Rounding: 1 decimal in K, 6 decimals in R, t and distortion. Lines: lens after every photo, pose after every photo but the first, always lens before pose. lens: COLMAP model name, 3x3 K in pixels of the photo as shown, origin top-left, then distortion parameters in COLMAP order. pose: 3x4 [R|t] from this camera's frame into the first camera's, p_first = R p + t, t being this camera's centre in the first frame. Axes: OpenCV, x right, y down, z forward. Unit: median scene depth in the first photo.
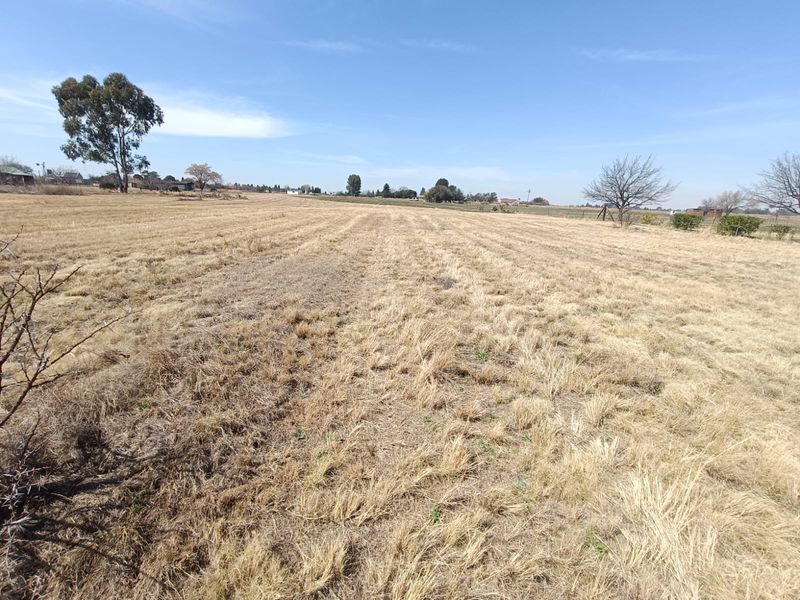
lens RADIAL K [[371.9, 0, 403.9], [0, 371.9, 297.5], [0, 0, 1]] dist [0.005242, -0.000749]
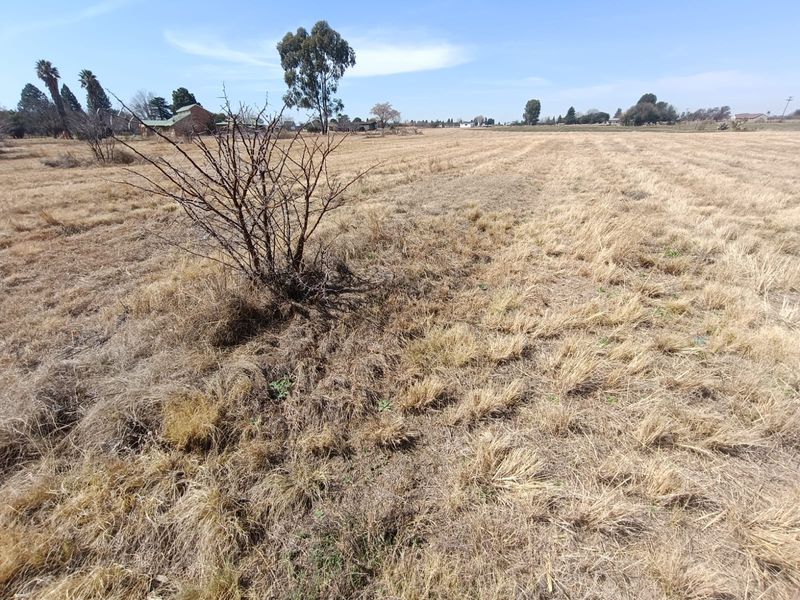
lens RADIAL K [[371.9, 0, 403.9], [0, 371.9, 297.5], [0, 0, 1]] dist [0.005242, -0.000749]
pose [[0.907786, 0.115259, -0.403286, -0.000858], [-0.049261, 0.984146, 0.170383, 0.009148], [0.416530, -0.134805, 0.899072, -0.009043]]
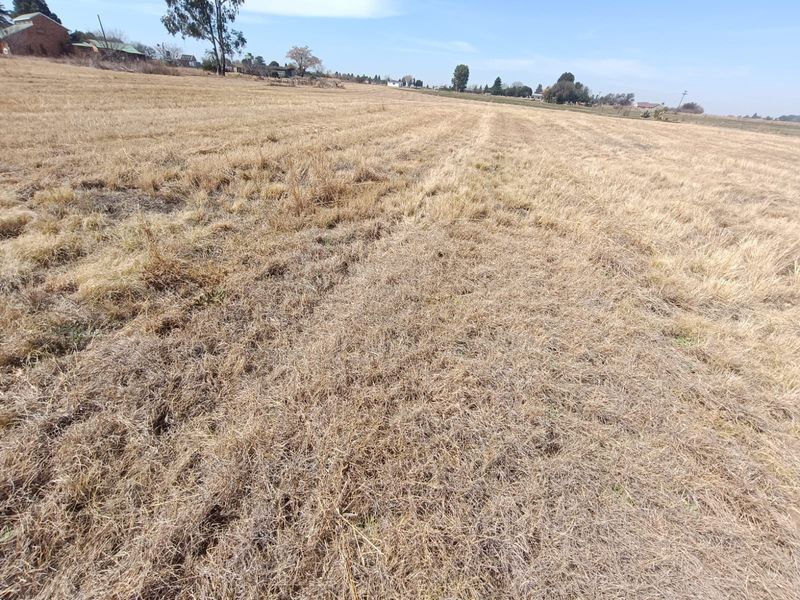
lens RADIAL K [[371.9, 0, 403.9], [0, 371.9, 297.5], [0, 0, 1]] dist [0.005242, -0.000749]
pose [[0.967435, 0.152200, -0.202247, -0.036280], [-0.100319, 0.964143, 0.245693, -0.021316], [0.232389, -0.217403, 0.948014, 0.105757]]
